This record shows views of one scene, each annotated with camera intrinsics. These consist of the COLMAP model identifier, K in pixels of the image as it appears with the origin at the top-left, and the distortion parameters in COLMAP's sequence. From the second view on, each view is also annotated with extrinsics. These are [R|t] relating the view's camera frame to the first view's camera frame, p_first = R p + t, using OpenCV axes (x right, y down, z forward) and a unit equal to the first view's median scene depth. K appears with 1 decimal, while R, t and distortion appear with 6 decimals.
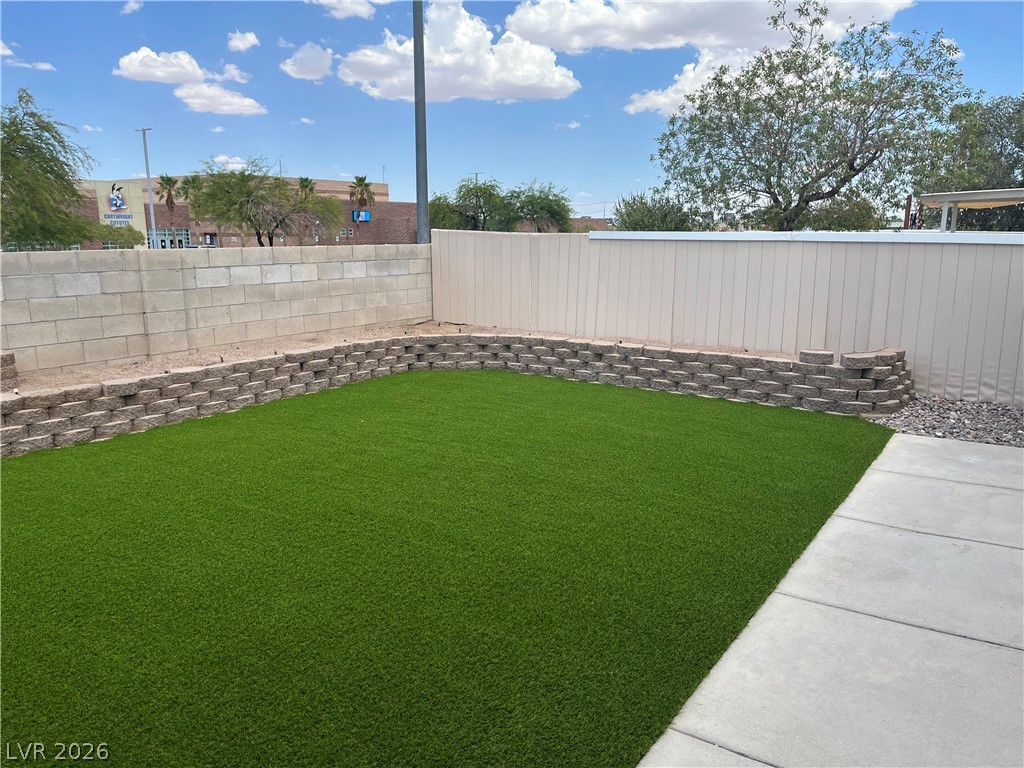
lens RADIAL K [[768.9, 0, 508.1], [0, 768.9, 383.3], [0, 0, 1]] dist [0.092288, -0.131361]
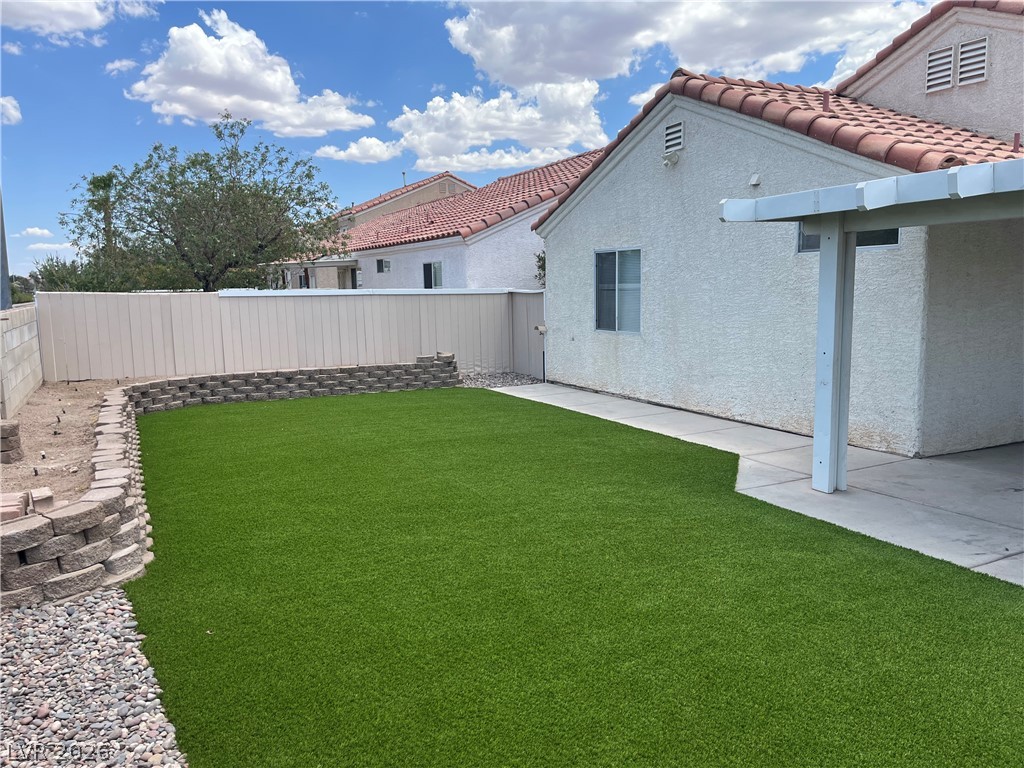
lens RADIAL K [[764.1, 0, 512.0], [0, 764.1, 384.0], [0, 0, 1]] dist [0.002713, 0.003300]
pose [[0.490314, -0.120588, 0.863163, -1.051417], [0.183812, 0.982413, 0.032835, 0.000802], [-0.851942, 0.142560, 0.503856, -0.023285]]
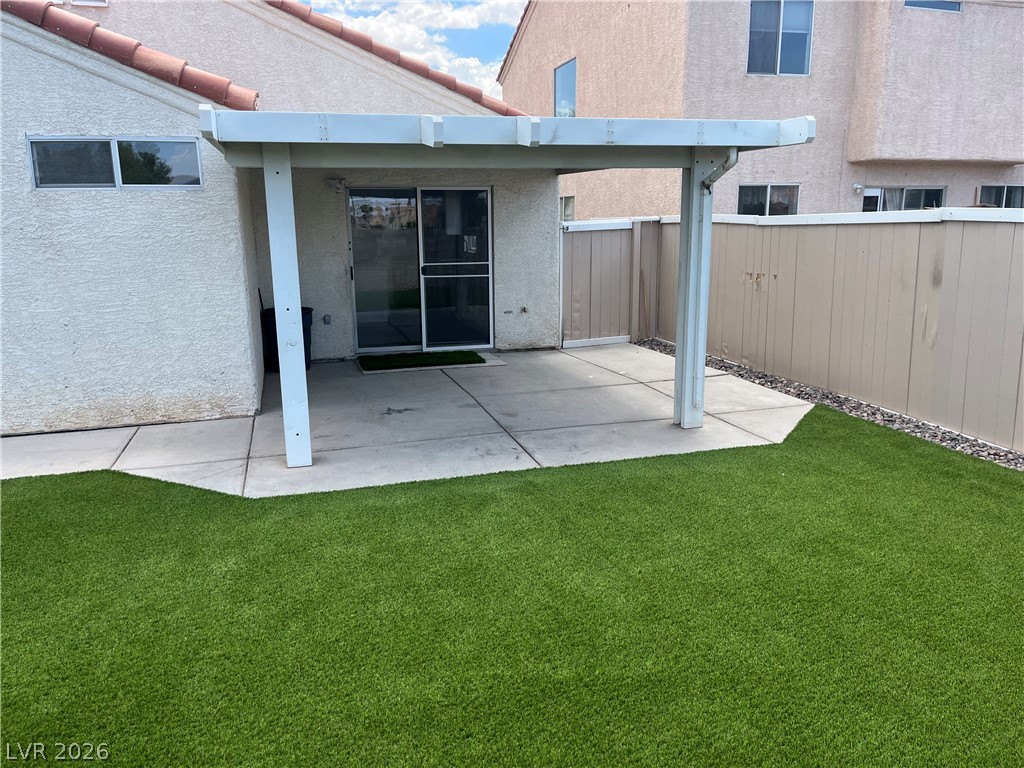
lens RADIAL K [[768.9, 0, 508.1], [0, 768.9, 383.3], [0, 0, 1]] dist [0.092288, -0.131361]
pose [[-0.769826, -0.121912, 0.626503, -0.786294], [0.135400, 0.928053, 0.346966, -0.104129], [-0.623726, 0.351932, -0.697932, 0.507582]]
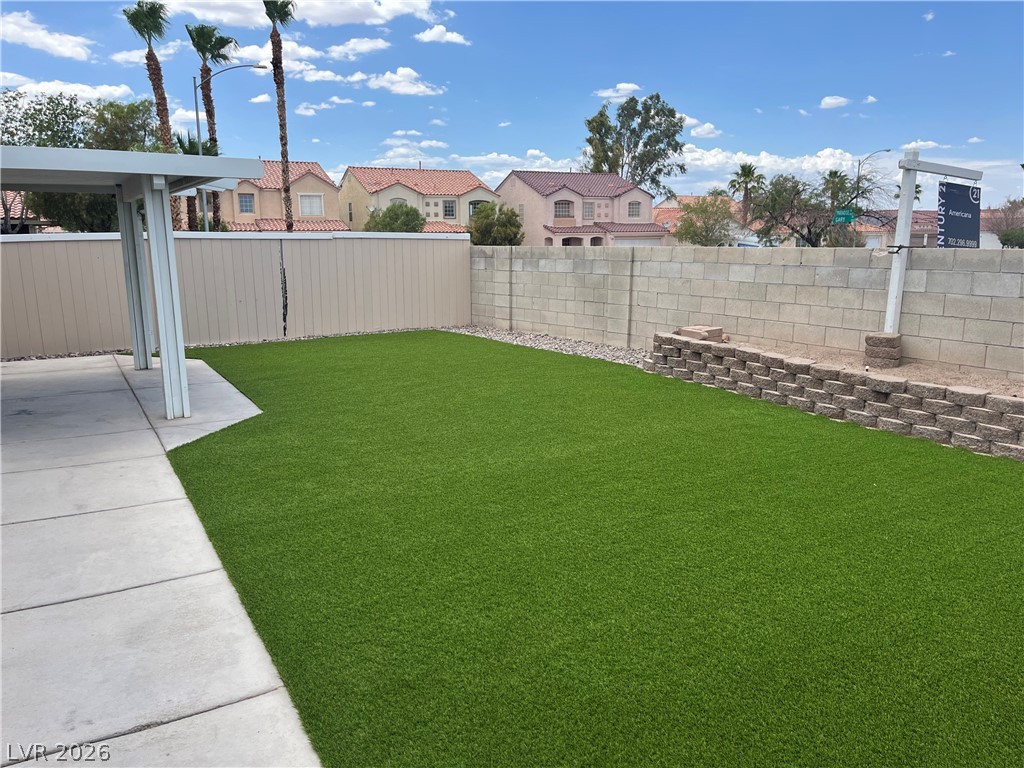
lens RADIAL K [[768.9, 0, 508.1], [0, 768.9, 383.3], [0, 0, 1]] dist [0.092288, -0.131361]
pose [[-0.436107, 0.174136, -0.882886, 0.561563], [-0.163913, 0.949315, 0.268204, -0.171801], [0.884841, 0.261682, -0.385460, 0.884974]]
